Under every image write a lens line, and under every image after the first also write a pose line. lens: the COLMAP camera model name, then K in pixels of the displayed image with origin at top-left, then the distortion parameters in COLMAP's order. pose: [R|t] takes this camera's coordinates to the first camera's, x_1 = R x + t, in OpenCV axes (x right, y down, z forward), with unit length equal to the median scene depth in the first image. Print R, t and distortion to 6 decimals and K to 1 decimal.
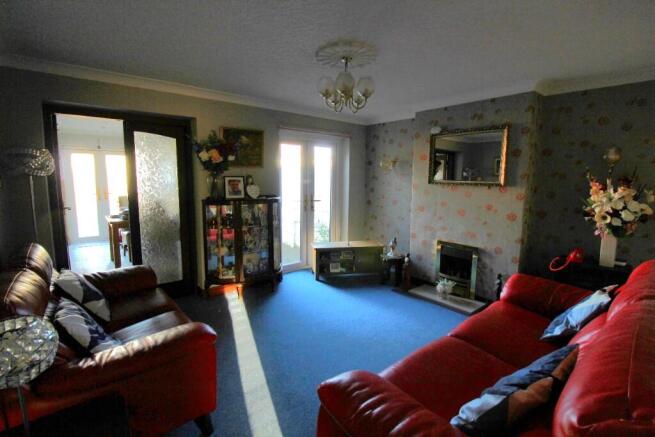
lens RADIAL K [[303.7, 0, 328.5], [0, 303.7, 216.4], [0, 0, 1]] dist [-0.013335, -0.002786]
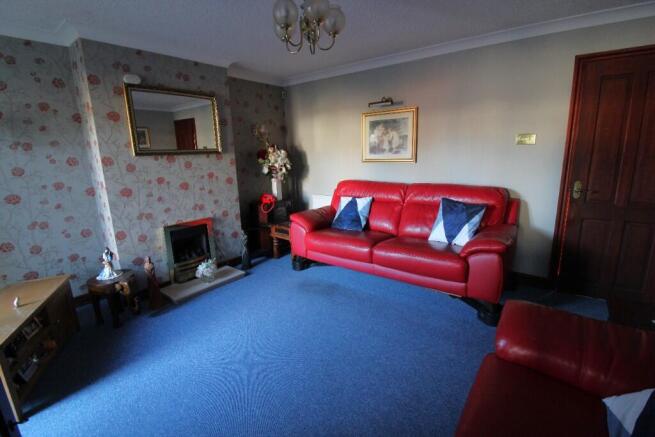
lens RADIAL K [[303.7, 0, 328.2], [0, 303.7, 215.3], [0, 0, 1]] dist [-0.013335, -0.002786]
pose [[-0.225219, -0.214299, 0.950449, -0.541022], [0.146319, 0.957009, 0.250450, -0.096734], [-0.963259, 0.195475, -0.184180, 0.822431]]
